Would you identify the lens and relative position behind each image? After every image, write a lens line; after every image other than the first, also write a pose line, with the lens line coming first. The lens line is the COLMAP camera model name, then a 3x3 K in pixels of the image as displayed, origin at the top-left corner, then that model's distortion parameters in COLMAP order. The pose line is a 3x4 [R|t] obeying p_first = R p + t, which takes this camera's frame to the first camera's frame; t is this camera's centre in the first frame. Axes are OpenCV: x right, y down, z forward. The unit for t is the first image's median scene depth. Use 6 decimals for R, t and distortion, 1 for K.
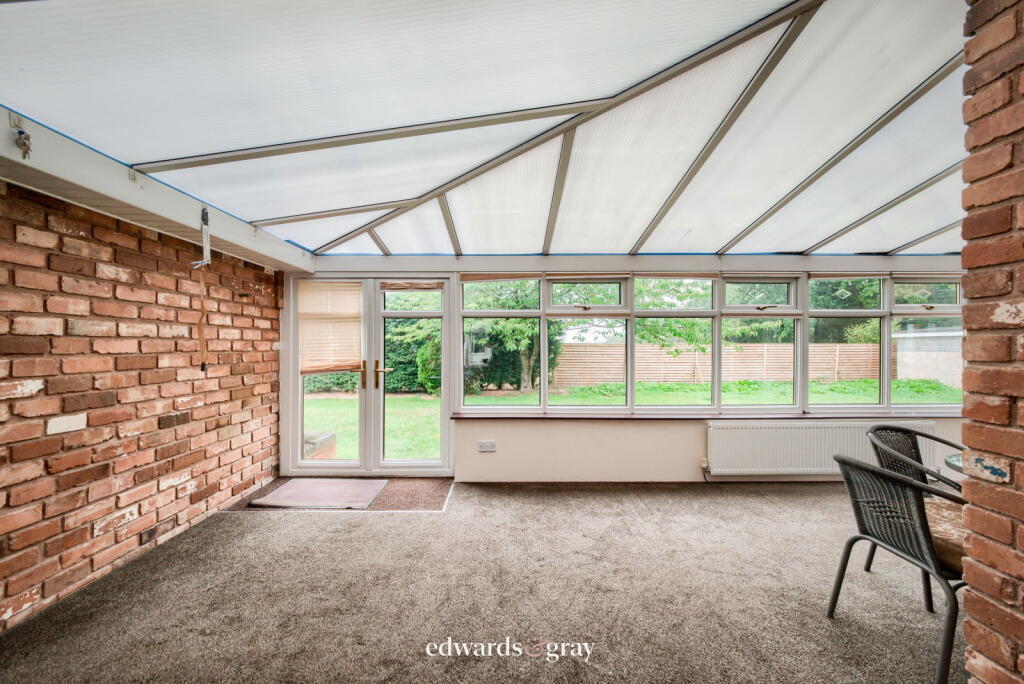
lens RADIAL K [[383.3, 0, 512.0], [0, 383.3, 342.0], [0, 0, 1]] dist [-0.000794, -0.000035]
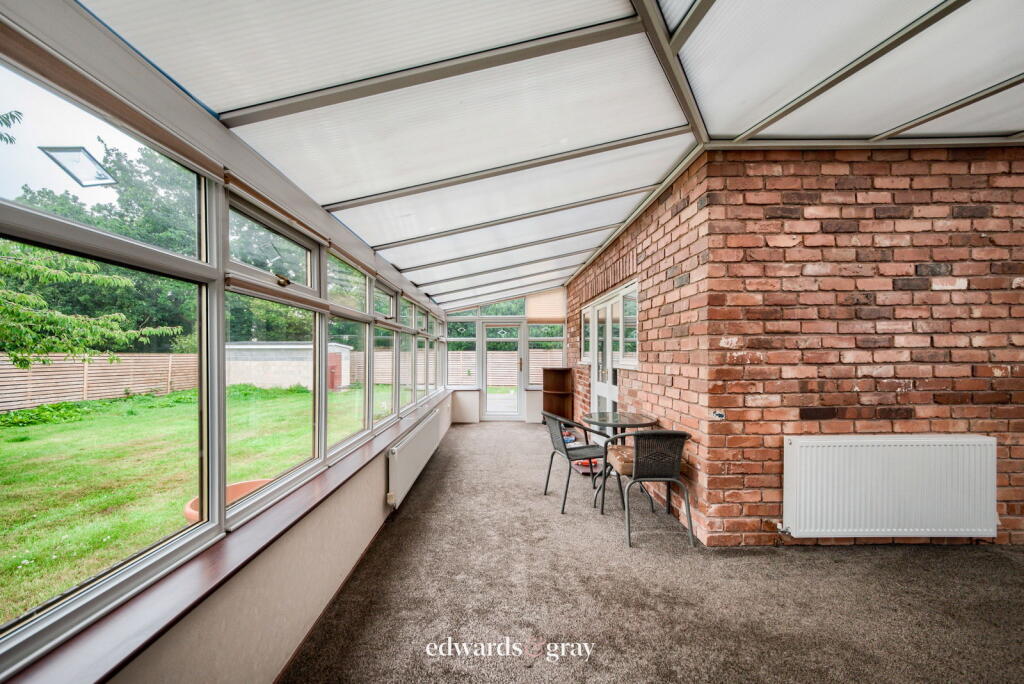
lens RADIAL K [[372.6, 0, 508.4], [0, 372.6, 354.4], [0, 0, 1]] dist [-0.001143, -0.000065]
pose [[0.027458, 0.003755, 0.999616, -0.810879], [-0.010804, 0.999936, -0.003459, 0.012955], [-0.999565, -0.010705, 0.027496, 1.999064]]
